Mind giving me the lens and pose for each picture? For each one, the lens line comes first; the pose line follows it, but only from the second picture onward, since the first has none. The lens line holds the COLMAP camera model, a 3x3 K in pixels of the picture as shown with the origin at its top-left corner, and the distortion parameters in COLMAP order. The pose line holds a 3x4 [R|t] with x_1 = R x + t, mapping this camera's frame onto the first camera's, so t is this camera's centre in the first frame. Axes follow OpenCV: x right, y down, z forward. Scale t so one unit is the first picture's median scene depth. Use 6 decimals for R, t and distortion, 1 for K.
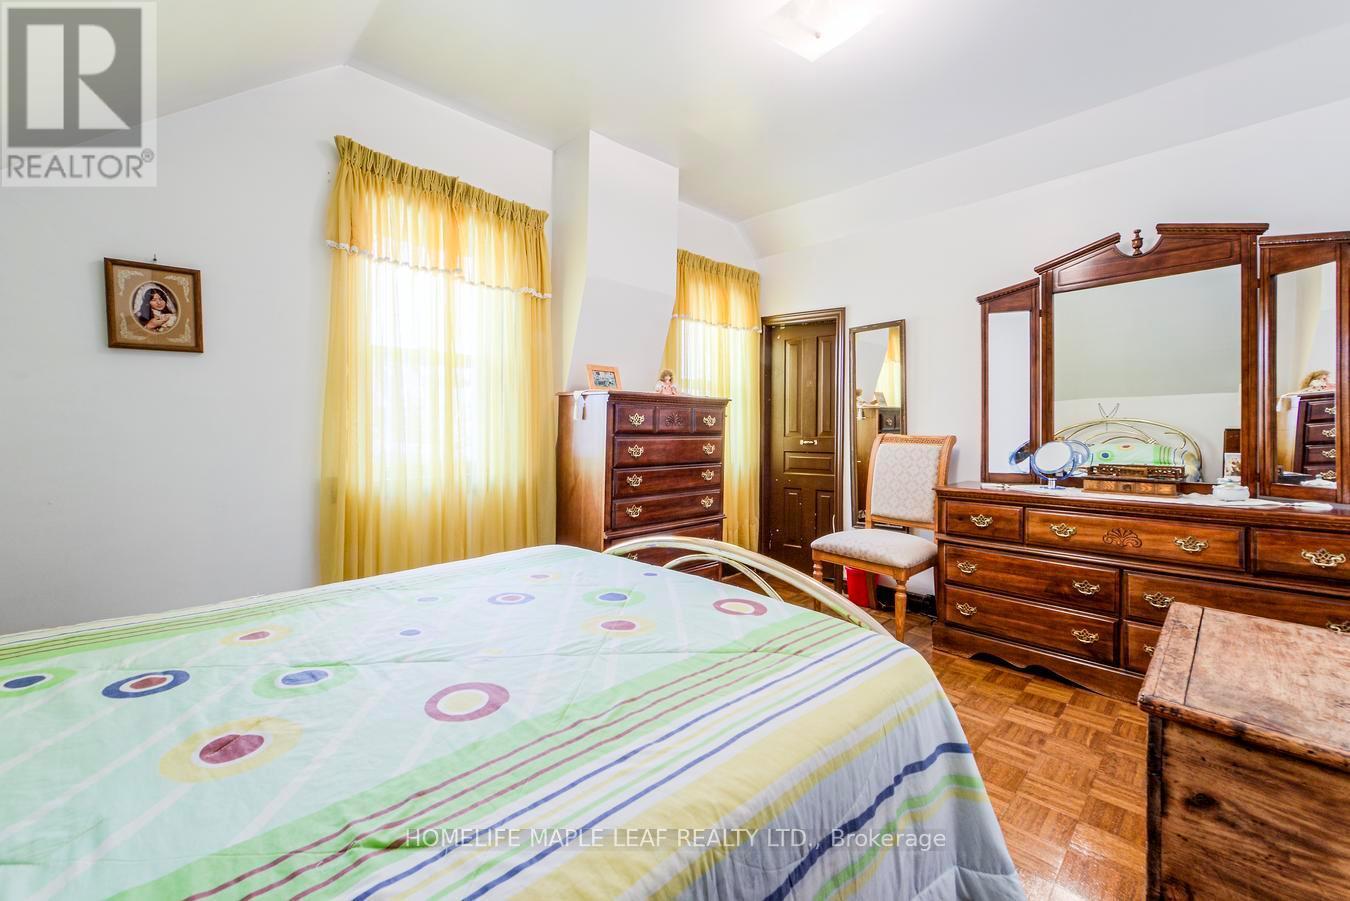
lens RADIAL K [[541.4, 0, 673.4], [0, 541.4, 433.4], [0, 0, 1]] dist [-0.001143, -0.000139]
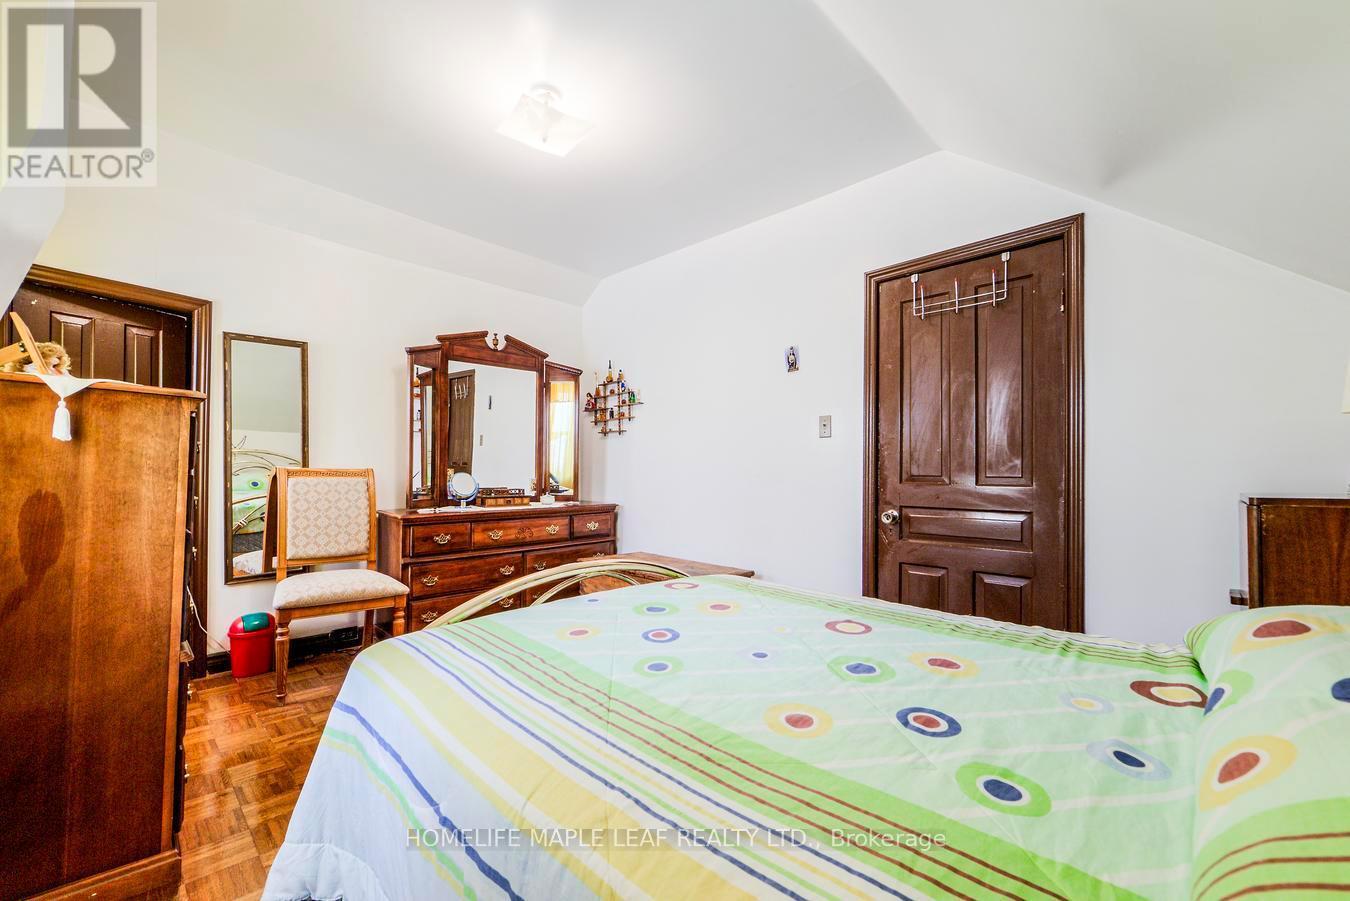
lens RADIAL K [[549.4, 0, 673.0], [0, 549.4, 463.3], [0, 0, 1]] dist [-0.001387, -0.000066]
pose [[-0.017102, 0.003957, 0.999846, -0.713910], [-0.005553, 0.999976, -0.004053, -0.006210], [-0.999838, -0.005621, -0.017080, 0.535239]]
